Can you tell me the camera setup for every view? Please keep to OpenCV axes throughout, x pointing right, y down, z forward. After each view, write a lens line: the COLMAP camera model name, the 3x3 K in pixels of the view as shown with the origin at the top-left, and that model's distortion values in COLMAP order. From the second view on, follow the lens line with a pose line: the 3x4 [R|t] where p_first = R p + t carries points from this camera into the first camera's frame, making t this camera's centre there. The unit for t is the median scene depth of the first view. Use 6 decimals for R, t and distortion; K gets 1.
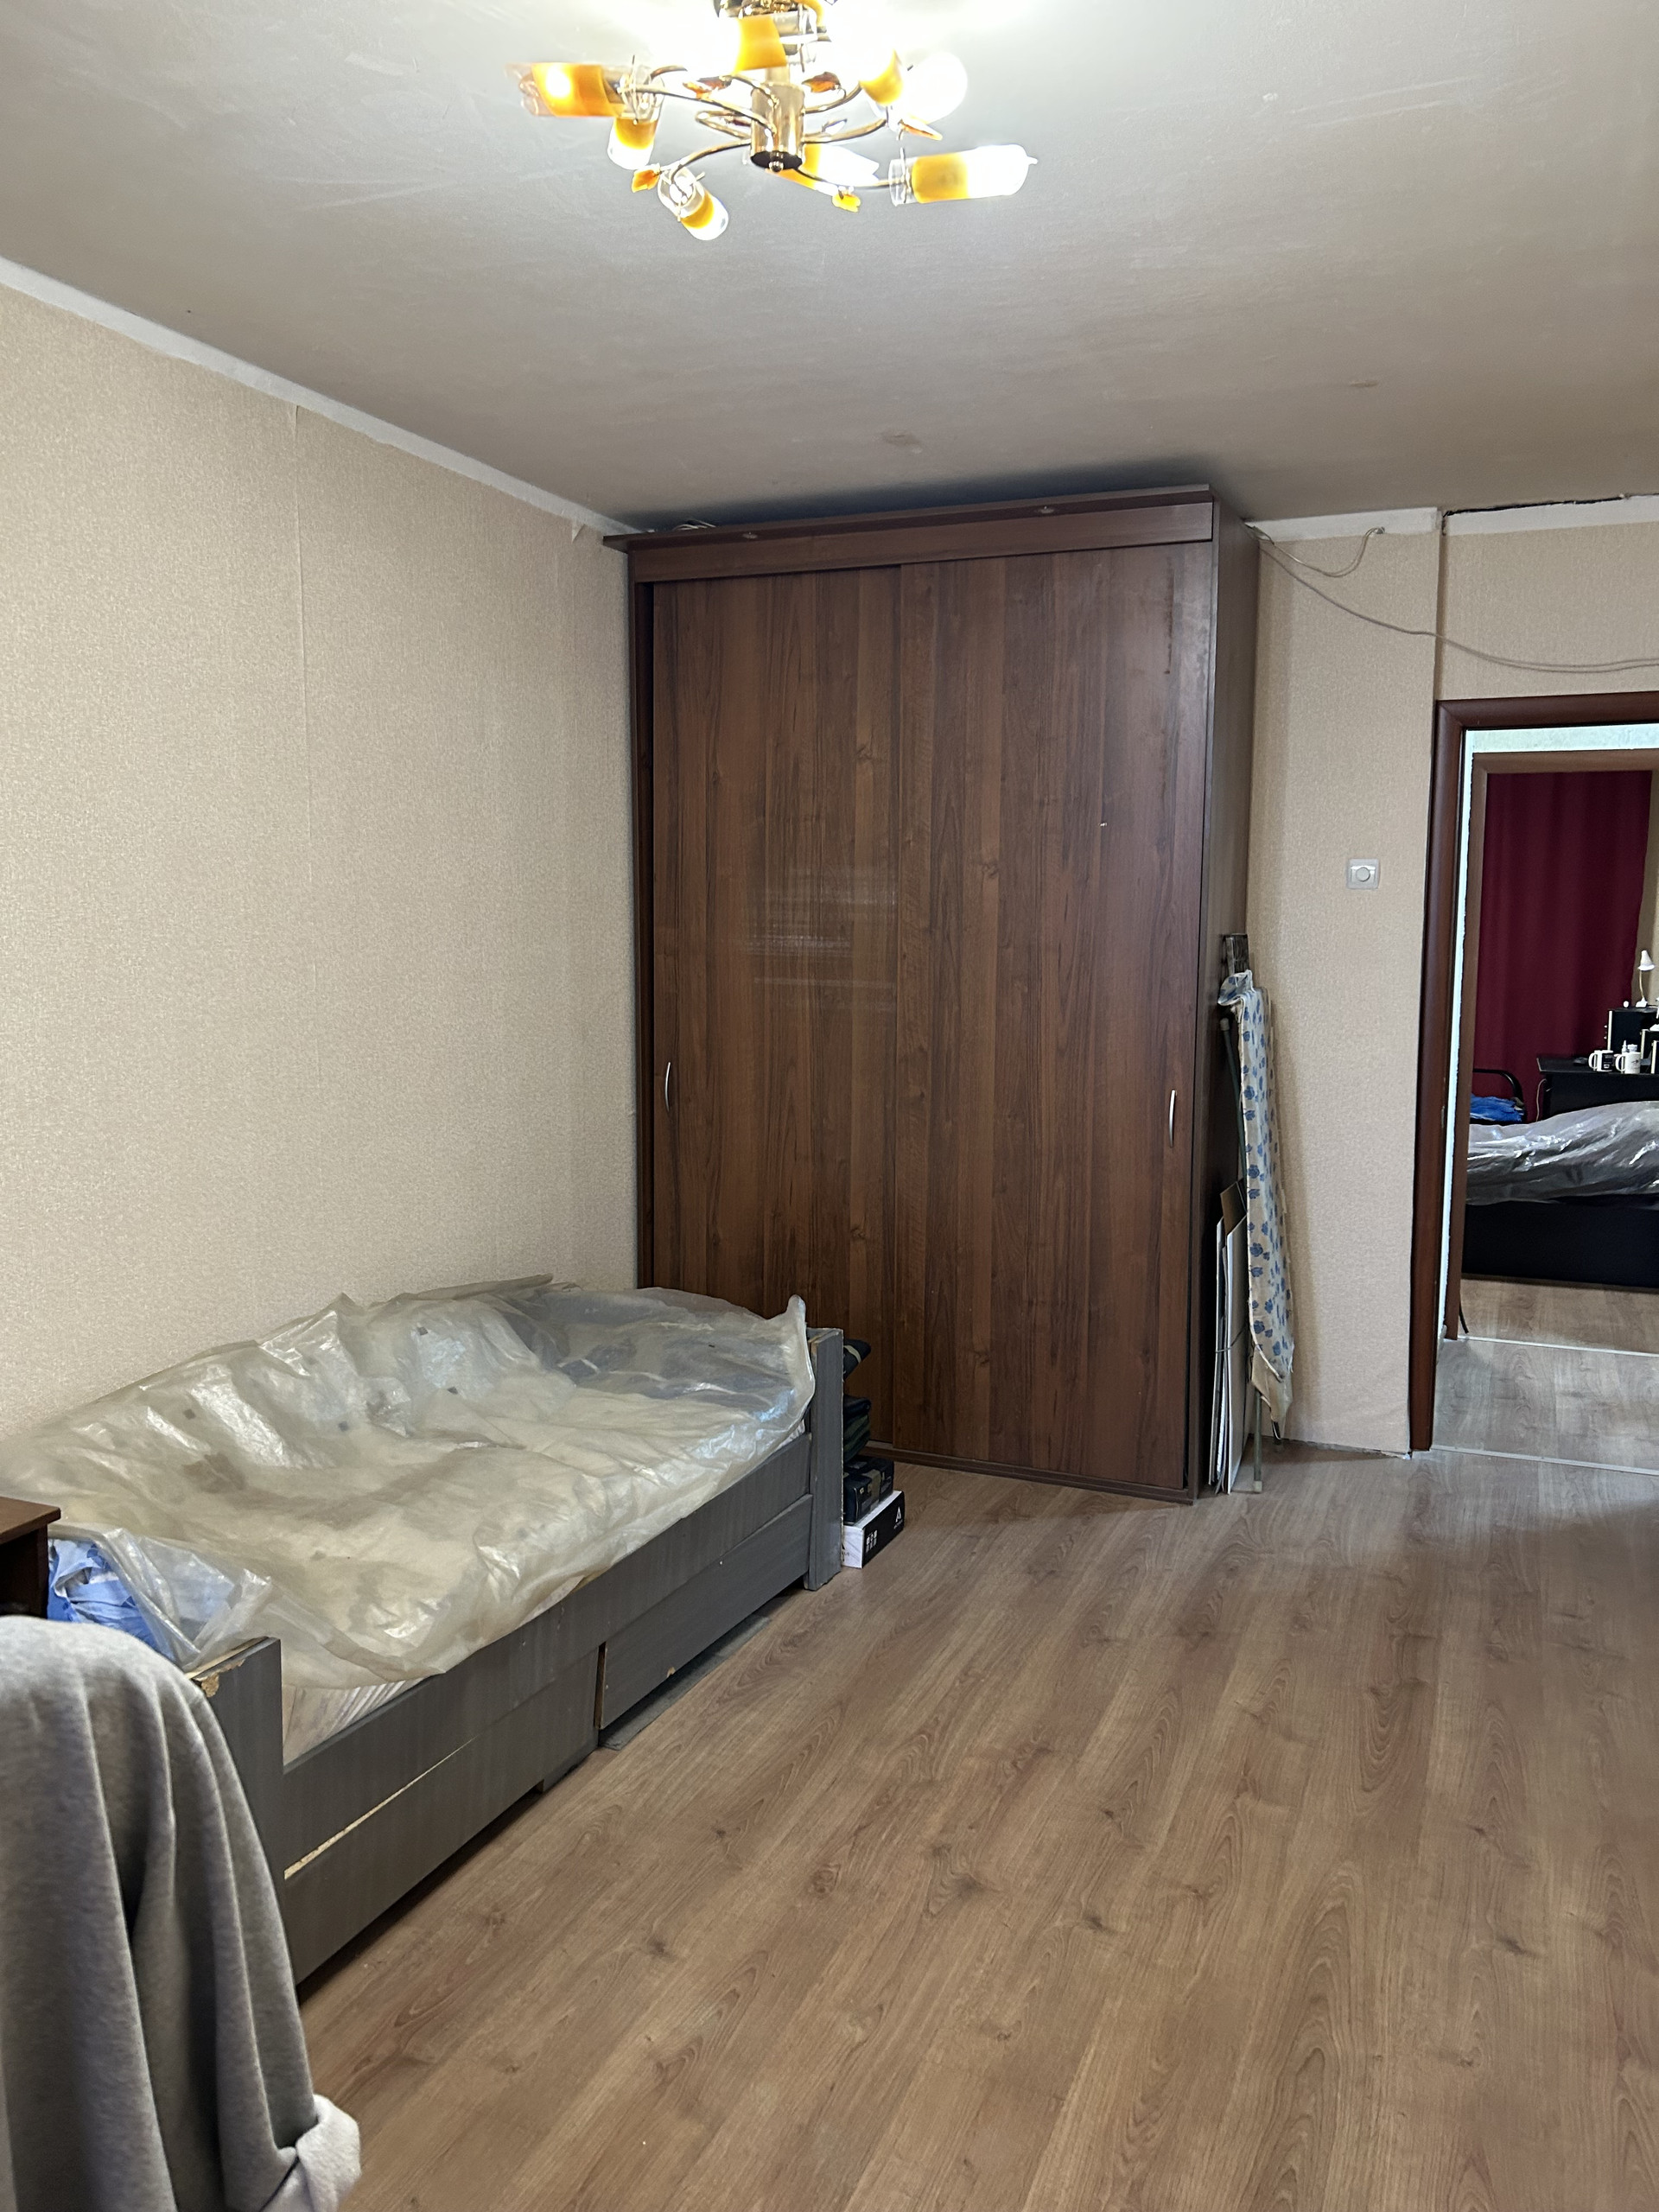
lens RADIAL K [[1620.4, 0, 826.1], [0, 1620.4, 1087.8], [0, 0, 1]] dist [0.002536, -0.001760]
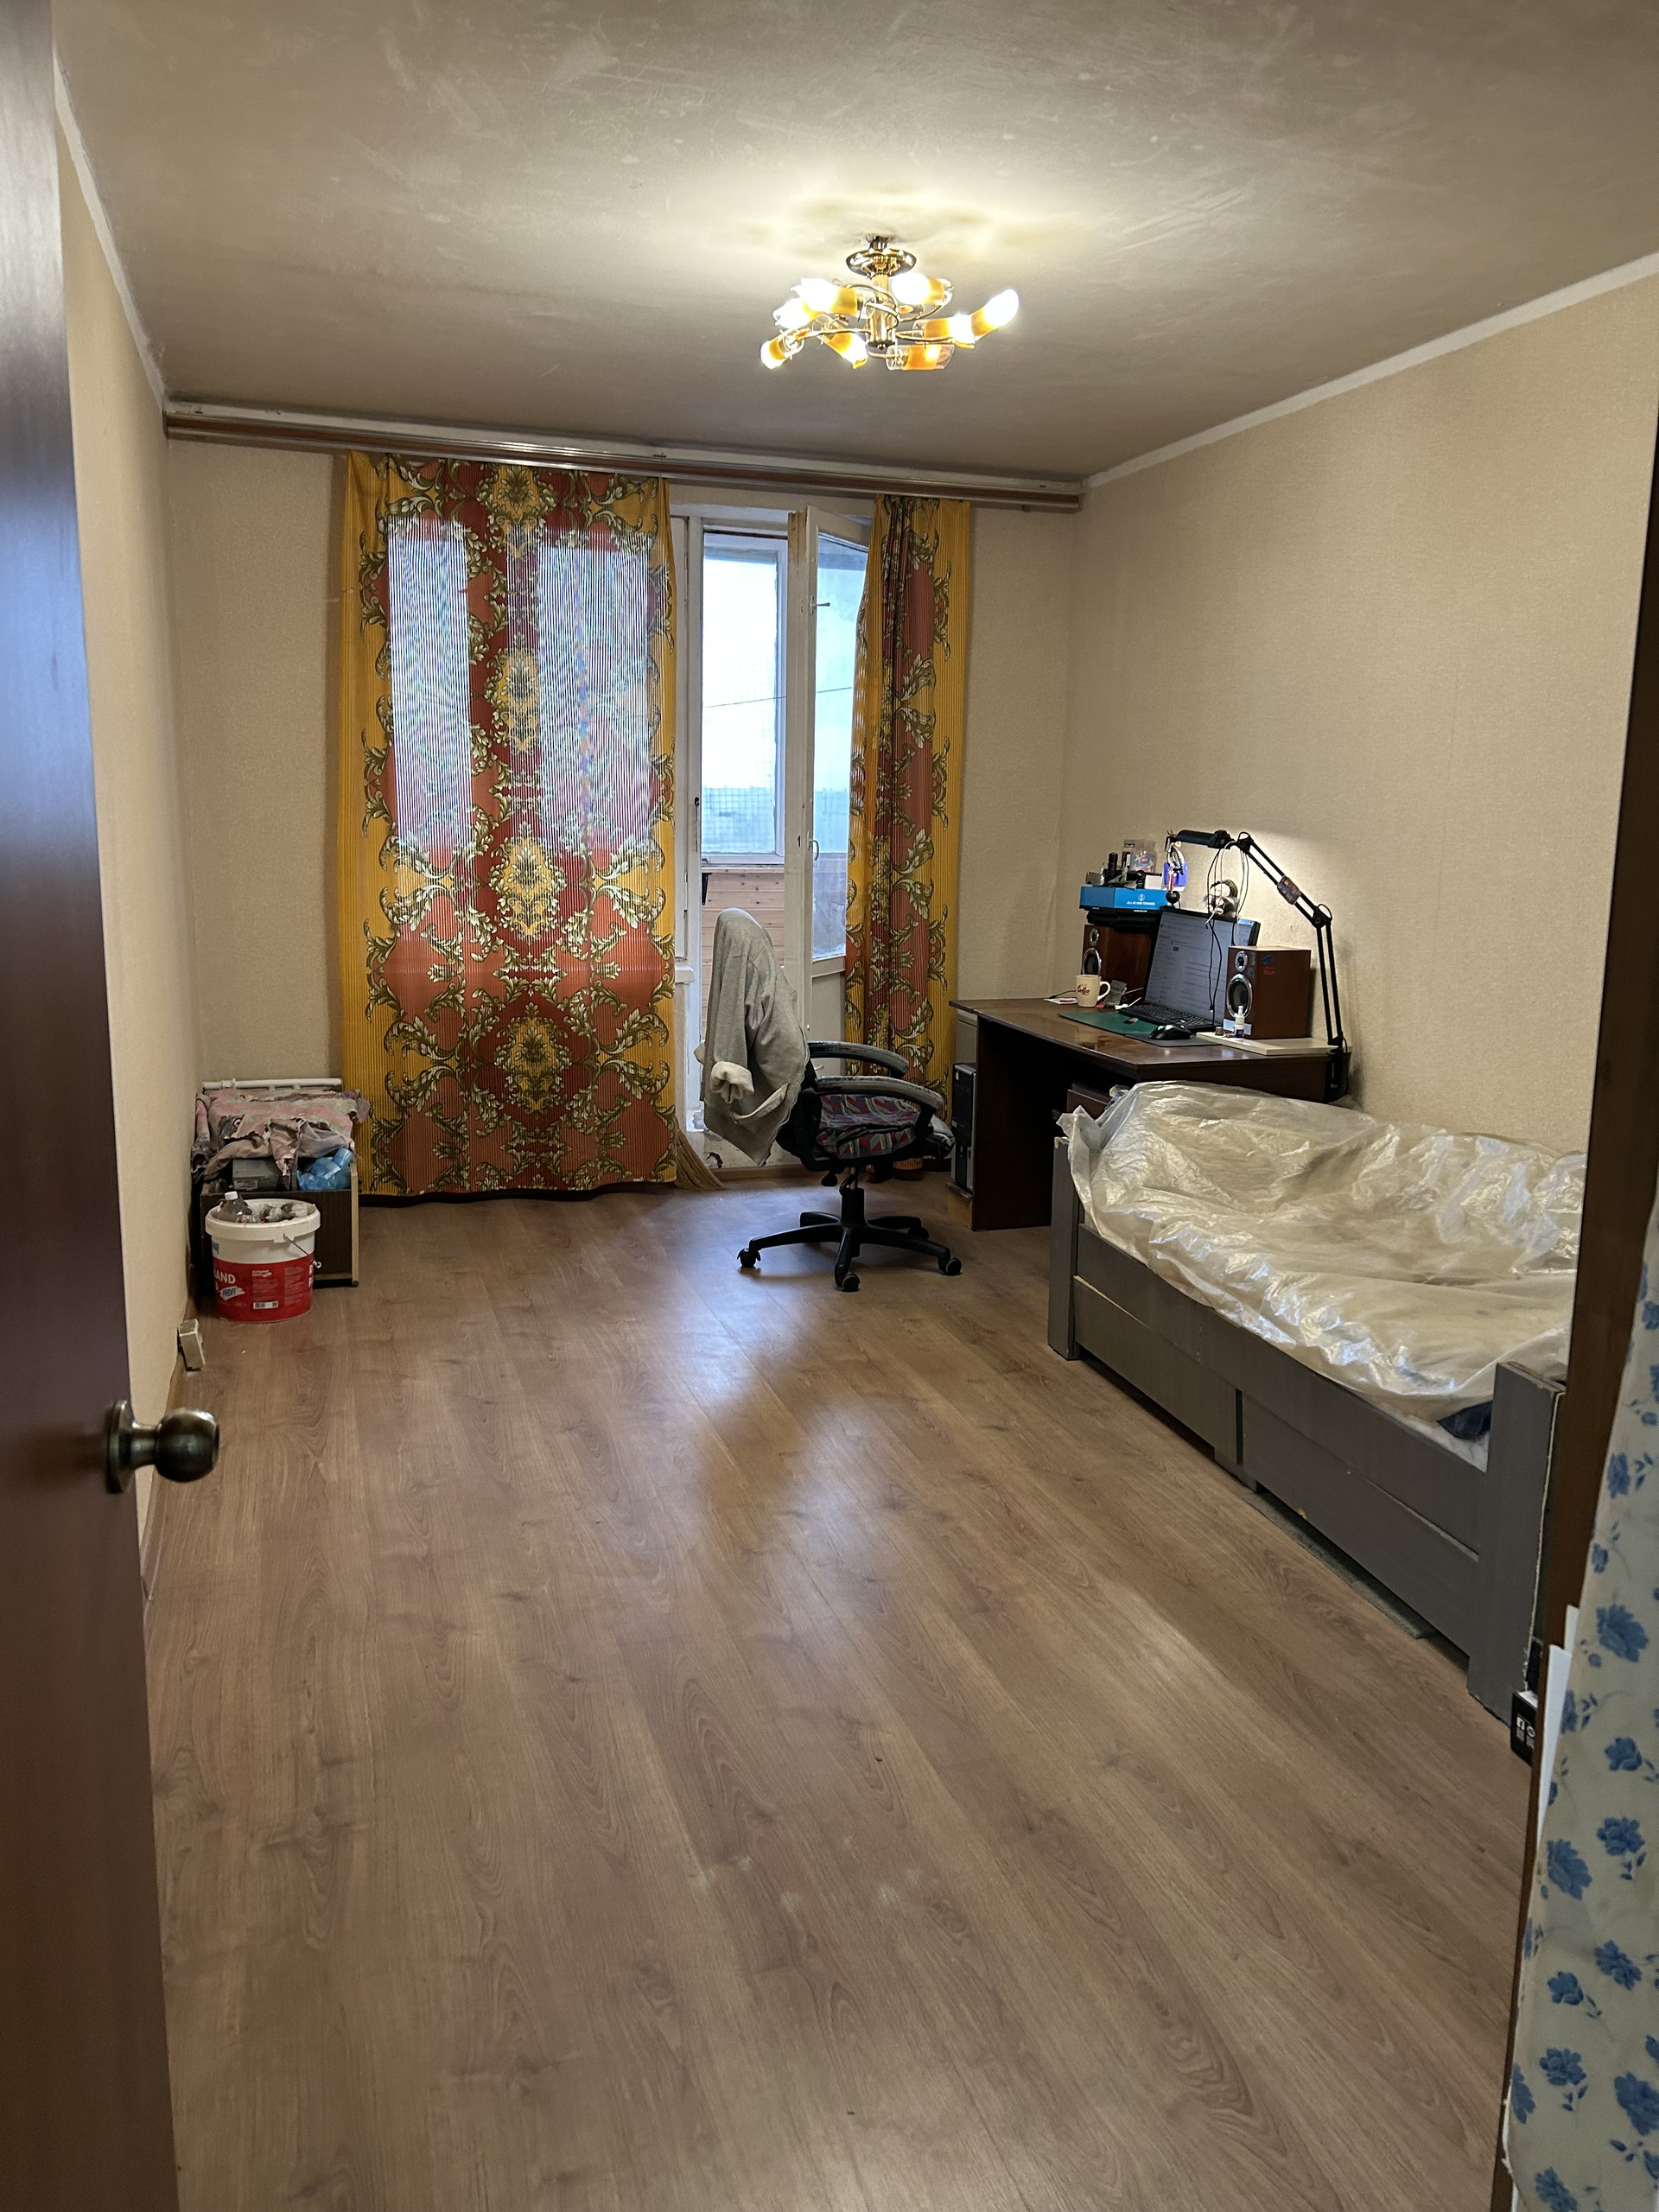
lens RADIAL K [[1620.4, 0, 826.1], [0, 1620.4, 1087.8], [0, 0, 1]] dist [0.002536, -0.001760]
pose [[-0.754140, 0.096390, -0.649601, 0.807409], [-0.098196, 0.961498, 0.256669, -0.134089], [0.649330, 0.257352, -0.715640, 1.552017]]
